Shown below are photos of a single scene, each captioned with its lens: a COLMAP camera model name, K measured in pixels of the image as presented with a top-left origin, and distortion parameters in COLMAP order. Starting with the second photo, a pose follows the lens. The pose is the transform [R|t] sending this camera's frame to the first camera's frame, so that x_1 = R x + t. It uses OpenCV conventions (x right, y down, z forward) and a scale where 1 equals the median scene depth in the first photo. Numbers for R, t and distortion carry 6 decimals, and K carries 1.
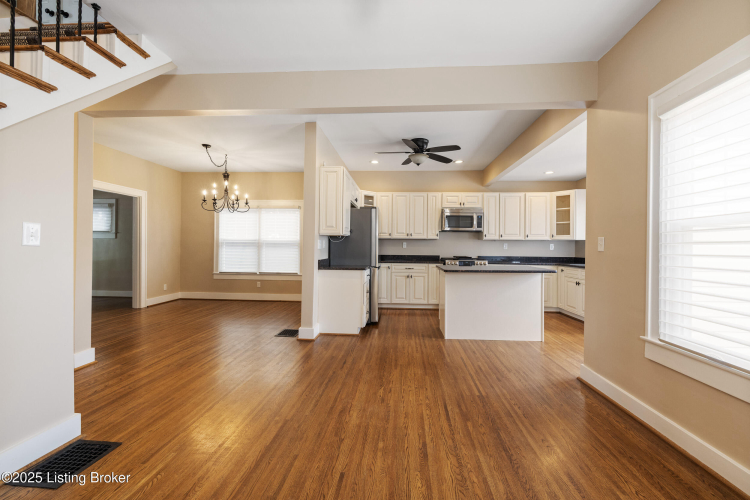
lens RADIAL K [[314.1, 0, 375.8], [0, 314.1, 247.9], [0, 0, 1]] dist [-0.000472, 0.000056]
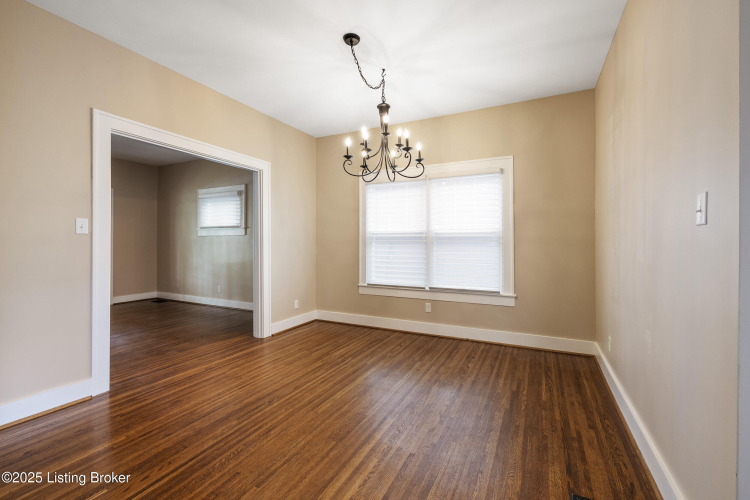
lens RADIAL K [[317.9, 0, 379.2], [0, 317.9, 243.6], [0, 0, 1]] dist [-0.000223, 0.000130]
pose [[0.926399, -0.009884, -0.376413, -0.311182], [0.008486, 0.999950, -0.005371, -0.001927], [0.376447, 0.001781, 0.926436, 0.549348]]
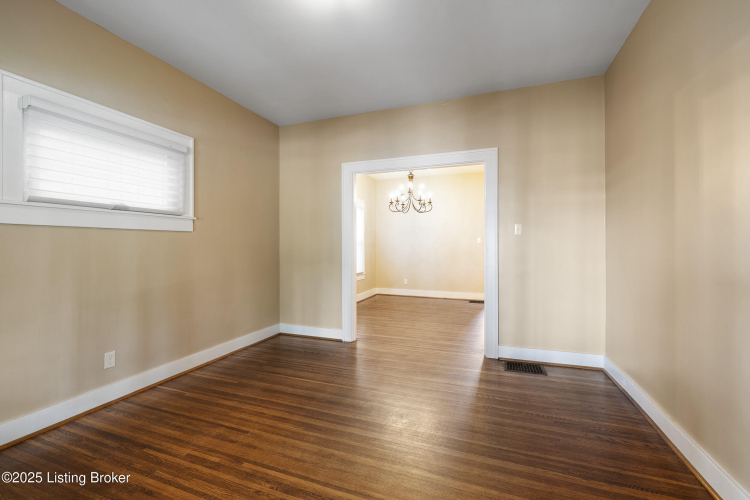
lens RADIAL K [[317.9, 0, 379.2], [0, 317.9, 243.6], [0, 0, 1]] dist [-0.000223, 0.000130]
pose [[0.268952, -0.000278, 0.963153, -1.640146], [0.004765, 0.999988, -0.001042, -0.014995], [-0.963142, 0.004870, 0.268950, 0.893946]]
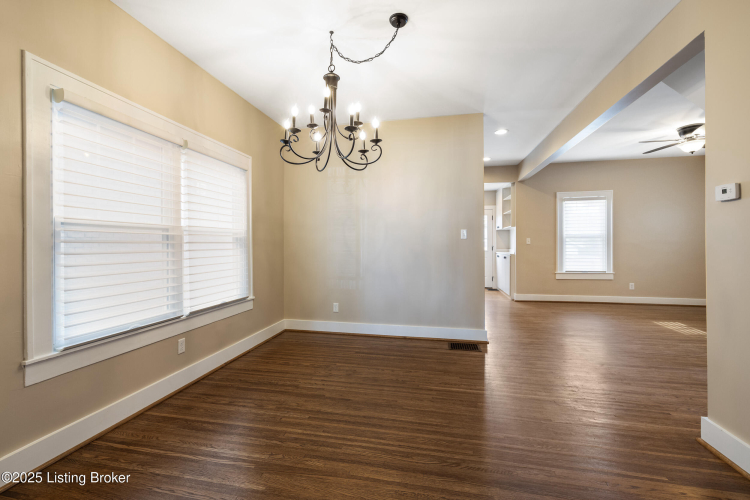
lens RADIAL K [[317.9, 0, 379.2], [0, 317.9, 243.6], [0, 0, 1]] dist [-0.000223, 0.000130]
pose [[0.116016, -0.006972, 0.993223, -0.983438], [0.008444, 0.999946, 0.006033, -0.010350], [-0.993211, 0.007687, 0.116069, 0.965249]]
